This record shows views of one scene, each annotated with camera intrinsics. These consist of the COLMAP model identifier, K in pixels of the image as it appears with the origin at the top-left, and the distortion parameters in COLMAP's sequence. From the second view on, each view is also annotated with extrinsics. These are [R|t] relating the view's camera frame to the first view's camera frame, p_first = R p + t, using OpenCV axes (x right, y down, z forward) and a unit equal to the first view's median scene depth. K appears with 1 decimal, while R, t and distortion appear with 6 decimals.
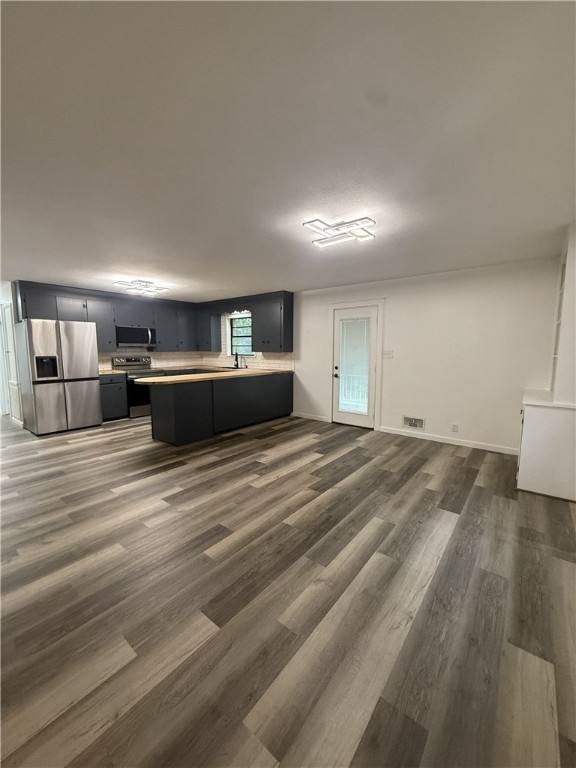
lens RADIAL K [[306.9, 0, 288.2], [0, 306.9, 379.8], [0, 0, 1]] dist [-0.000799, -0.000176]
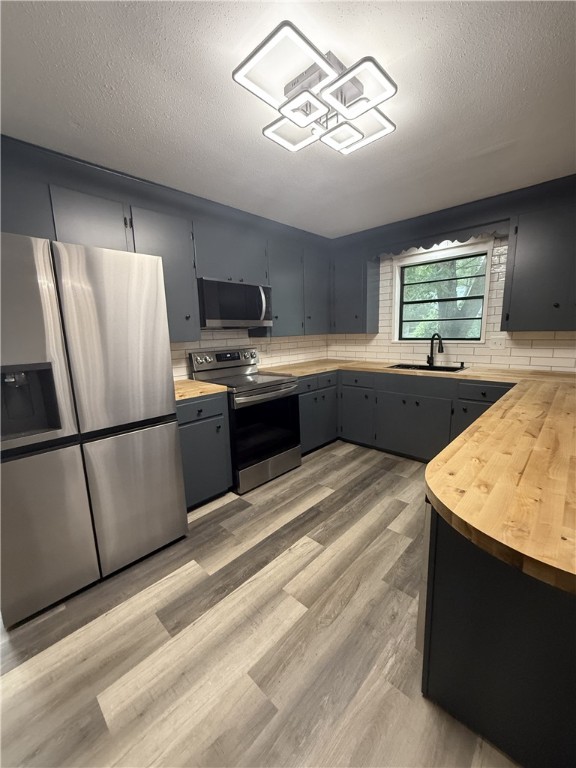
lens RADIAL K [[306.9, 0, 288.0], [0, 306.9, 382.1], [0, 0, 1]] dist [-0.000799, -0.000176]
pose [[0.995992, -0.014098, -0.088322, -0.426213], [0.019922, 0.997660, 0.065411, -0.062000], [0.087193, -0.066908, 0.993942, 0.615078]]
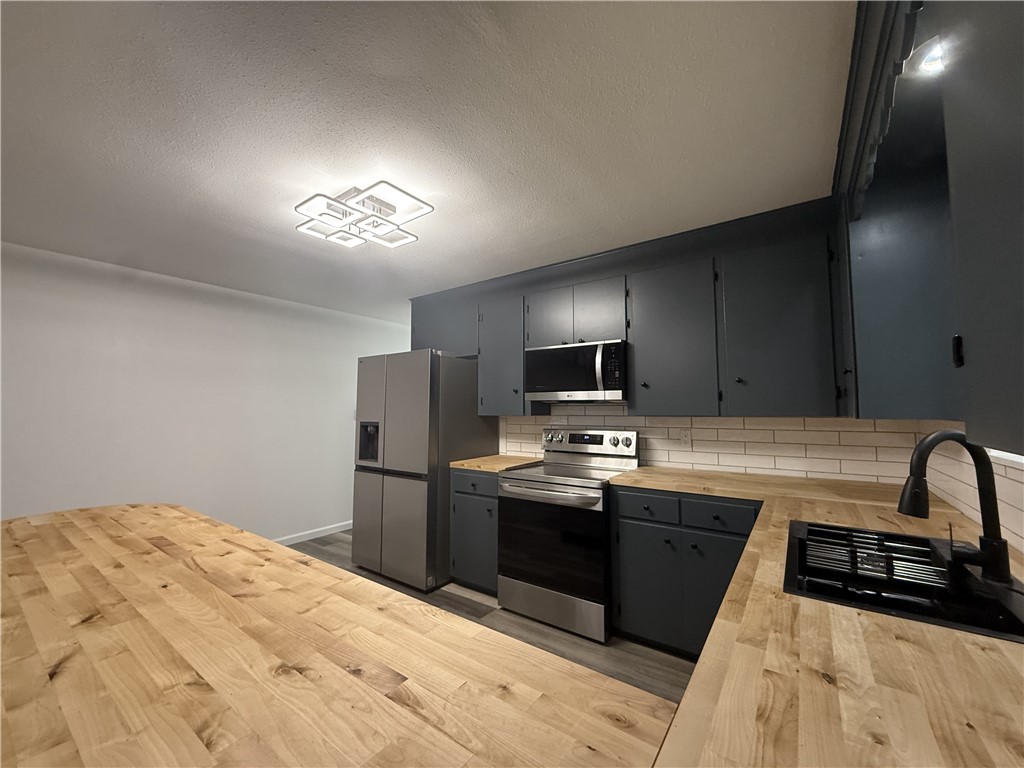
lens RADIAL K [[409.2, 0, 512.9], [0, 409.2, 379.0], [0, 0, 1]] dist [-0.000799, -0.000176]
pose [[0.058489, -0.069719, -0.995851, -0.037648], [-0.095719, 0.992570, -0.075112, -0.101727], [0.993688, 0.099715, 0.051381, 1.007547]]
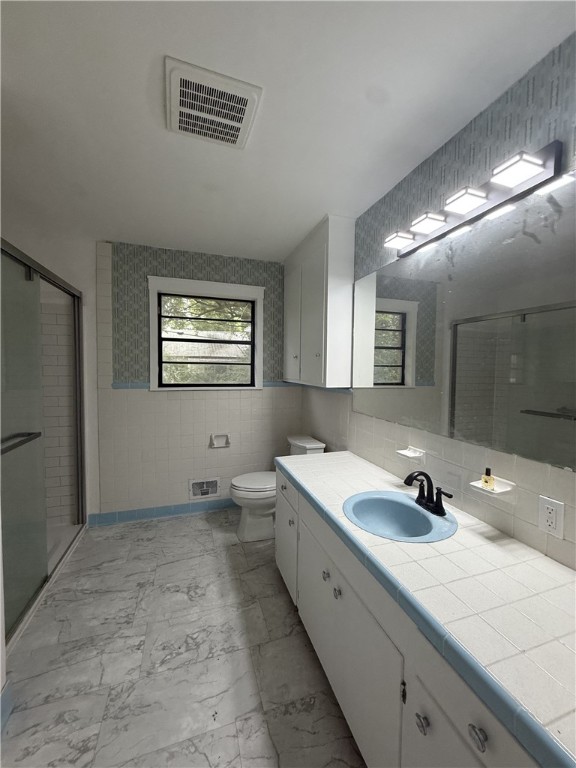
lens RADIAL K [[306.9, 0, 288.6], [0, 306.9, 381.8], [0, 0, 1]] dist [-0.000799, -0.000176]
pose [[0.545991, -0.027479, 0.837340, -0.548530], [0.077487, 0.996834, -0.017813, -0.087898], [-0.834200, 0.074609, 0.546391, 0.857262]]
